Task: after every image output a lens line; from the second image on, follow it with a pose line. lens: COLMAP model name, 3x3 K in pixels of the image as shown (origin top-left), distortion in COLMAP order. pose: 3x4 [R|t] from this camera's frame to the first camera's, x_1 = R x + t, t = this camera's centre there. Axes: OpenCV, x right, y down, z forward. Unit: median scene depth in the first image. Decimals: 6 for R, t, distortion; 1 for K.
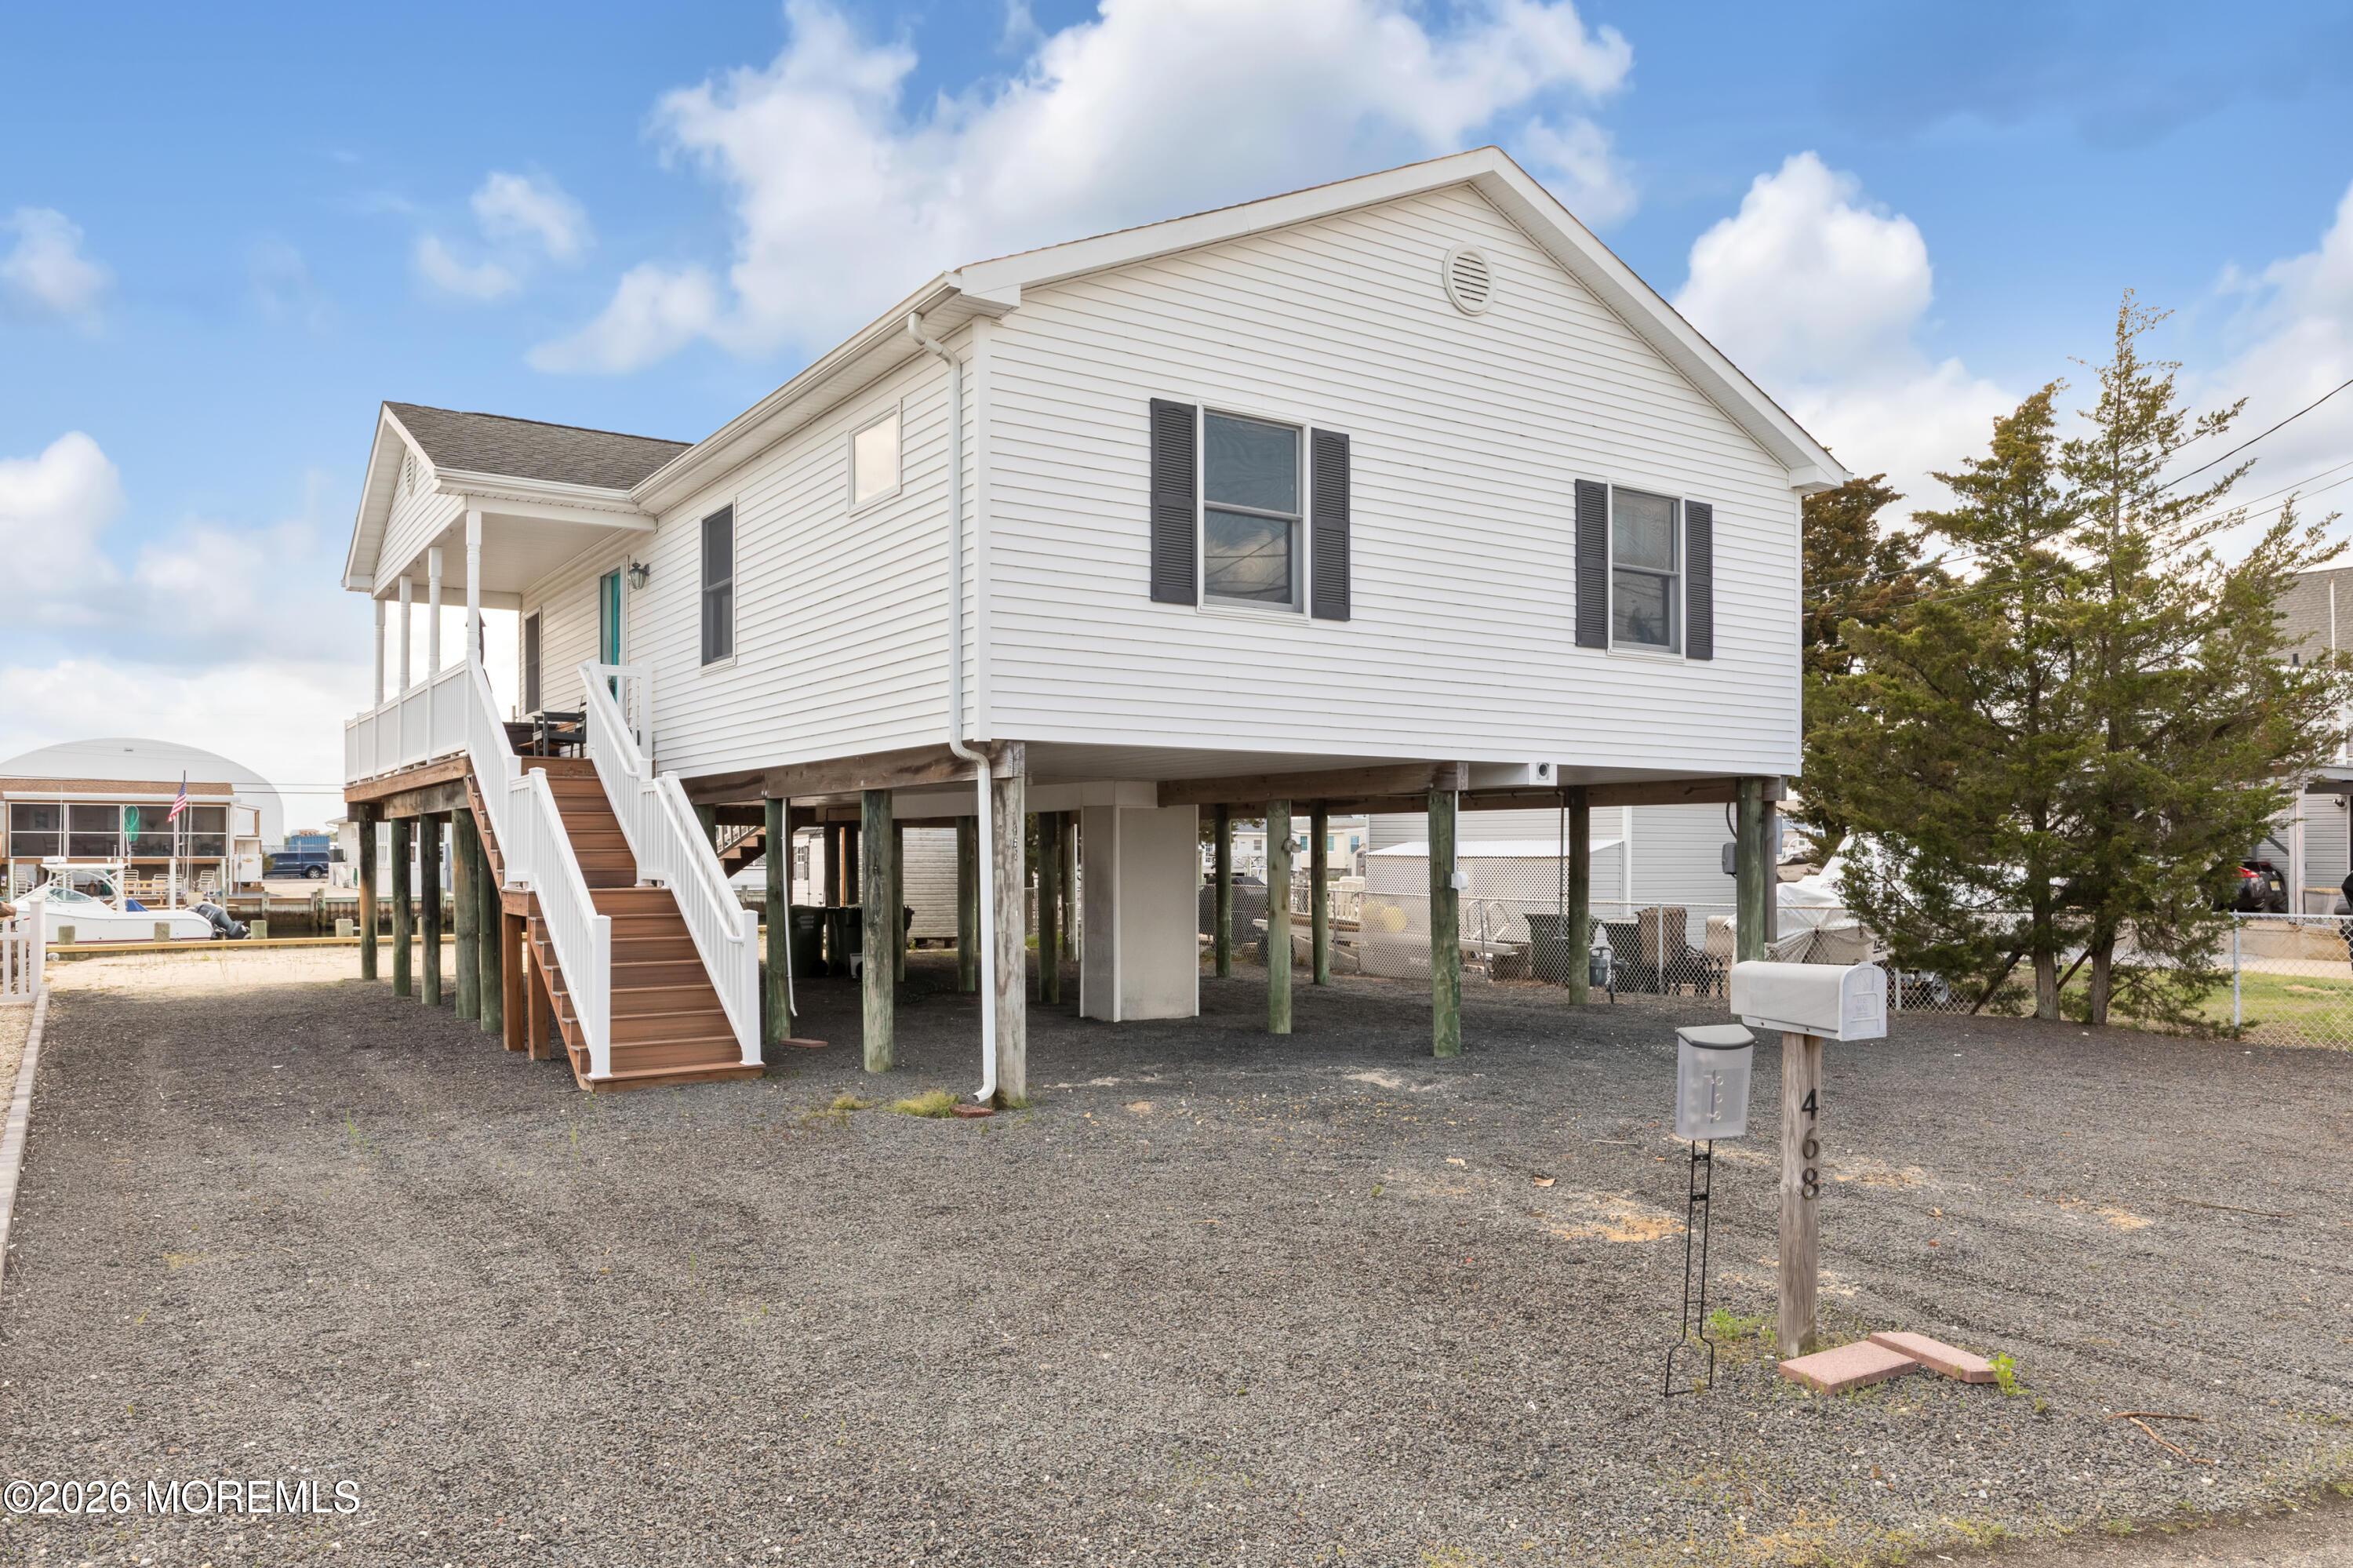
lens RADIAL K [[1614.9, 0, 1152.5], [0, 1614.9, 868.7], [0, 0, 1]] dist [0.002819, 0.000255]
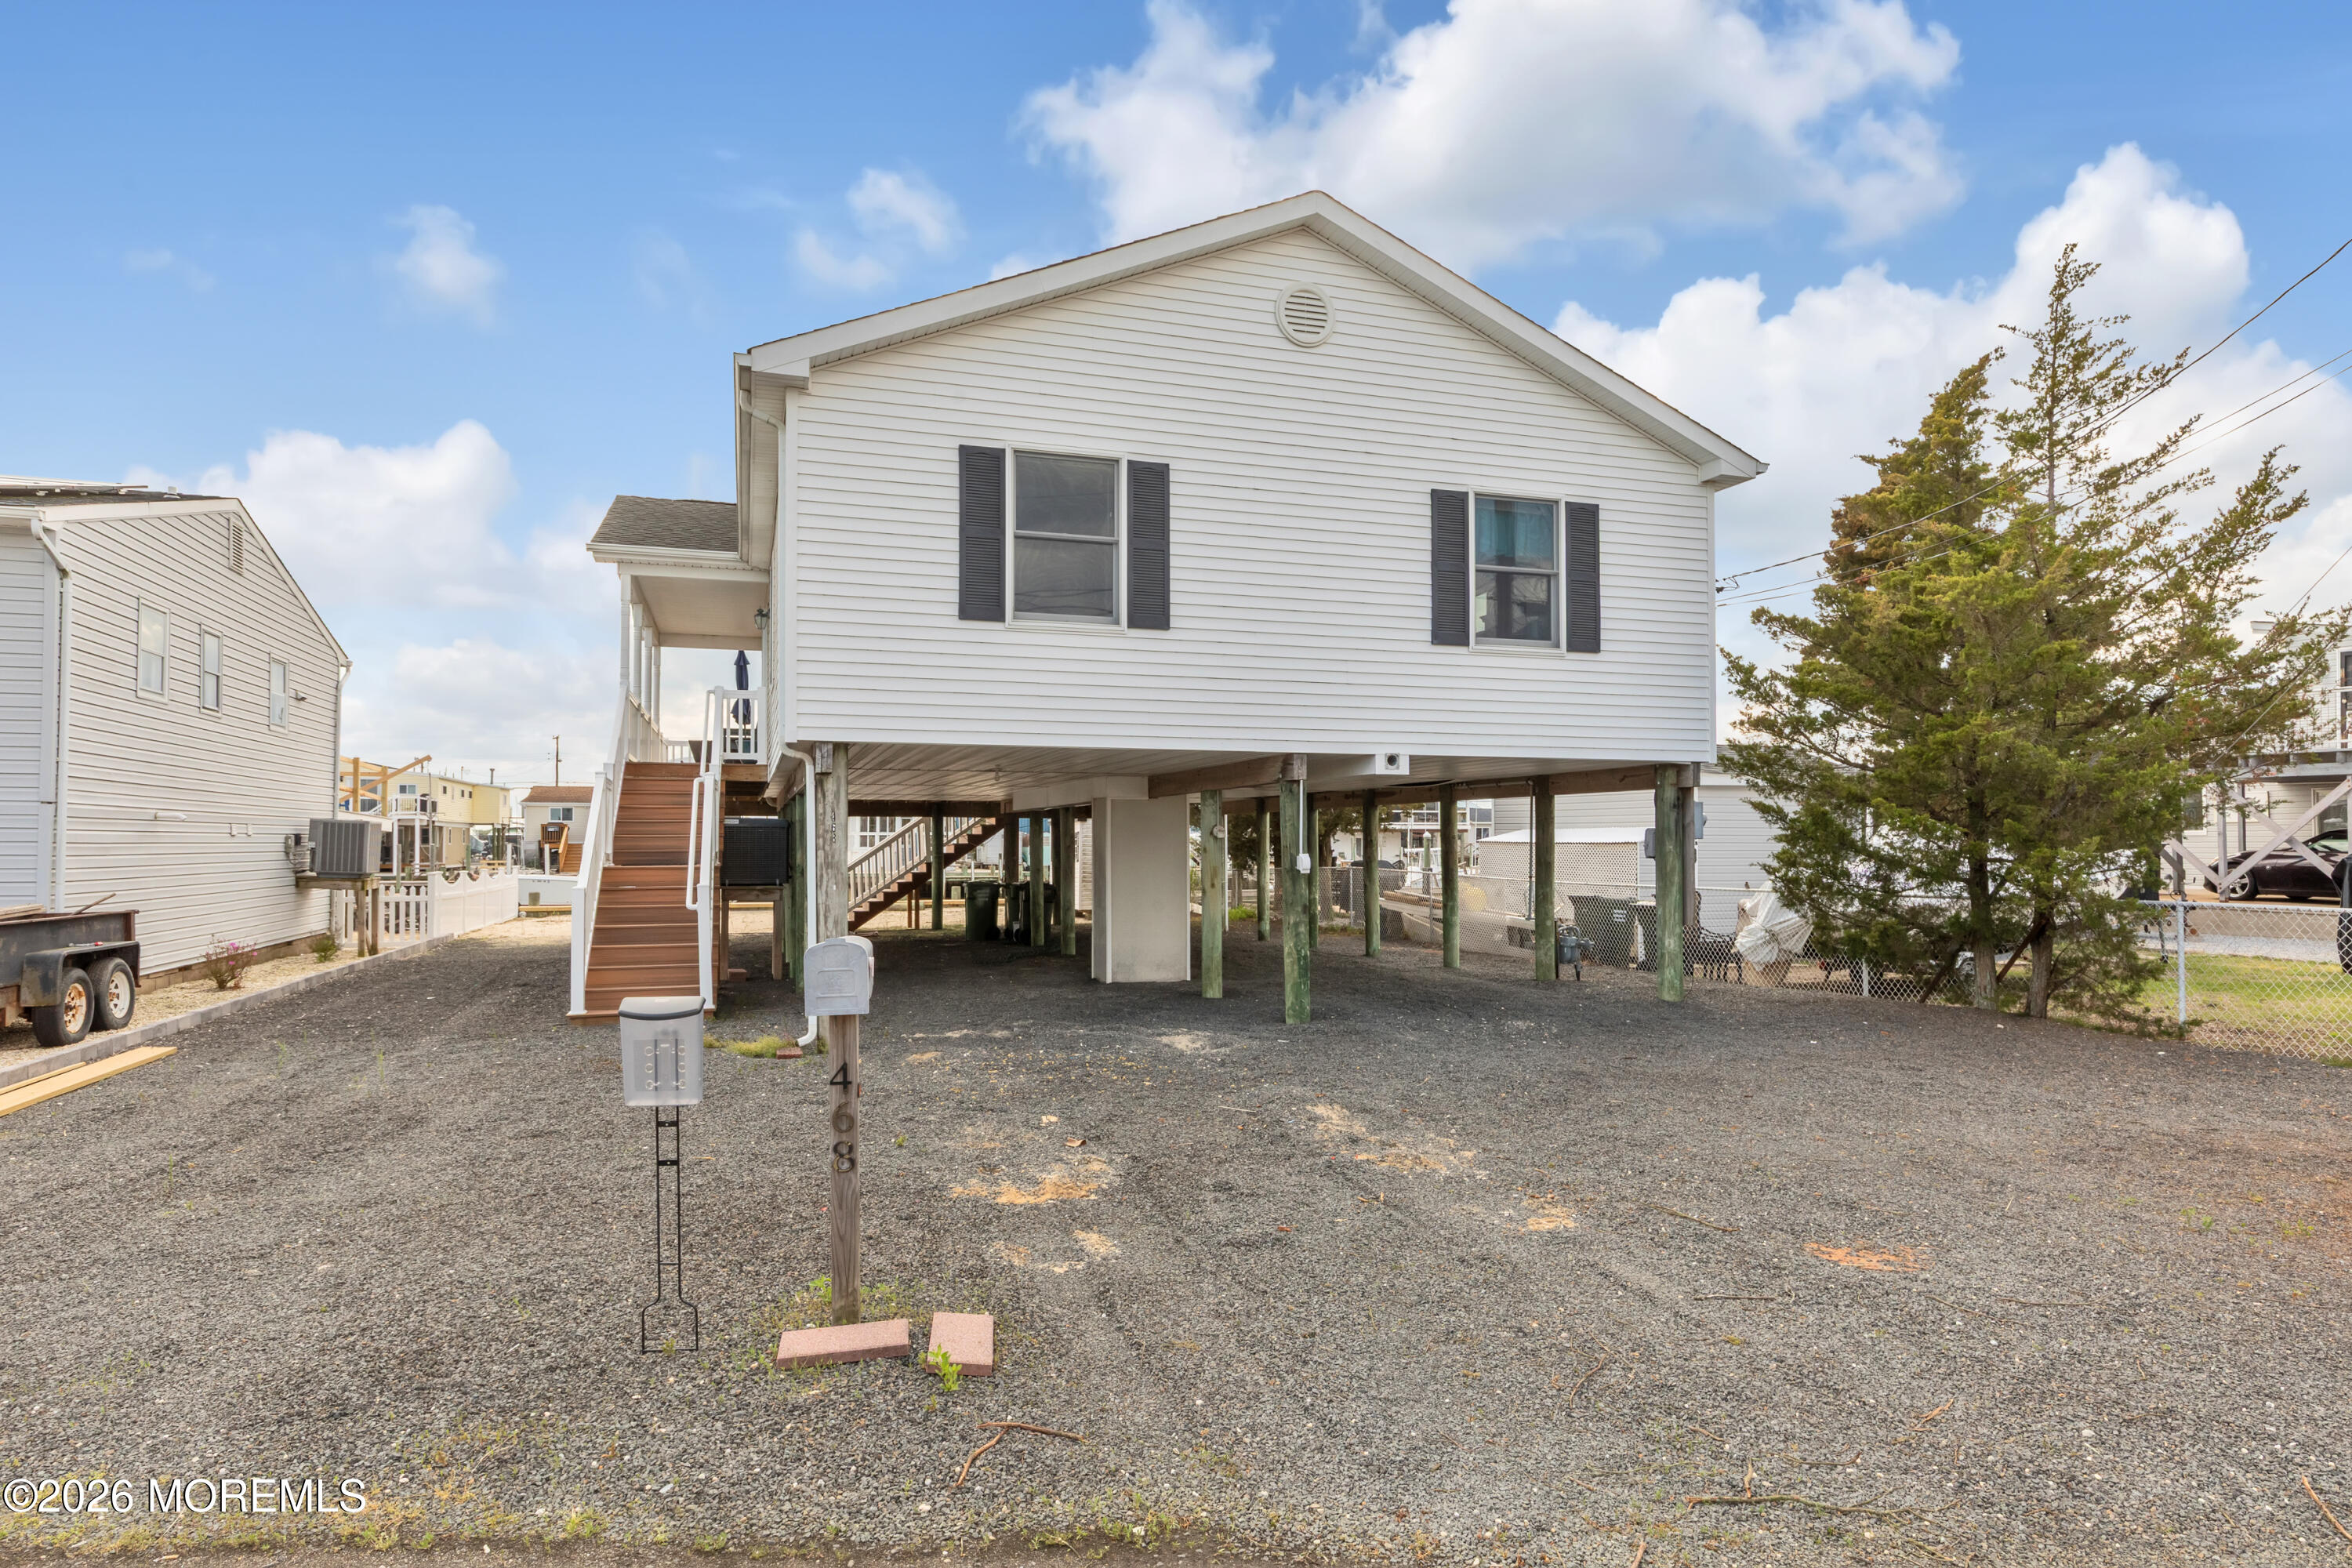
lens RADIAL K [[1340.3, 0, 1150.9], [0, 1340.3, 829.6], [0, 0, 1]] dist [0.010274, 0.002503]
pose [[0.960357, -0.001760, -0.278767, 0.329239], [-0.003317, 0.999837, -0.017741, 0.001461], [0.278753, 0.017962, 0.960195, 0.096026]]
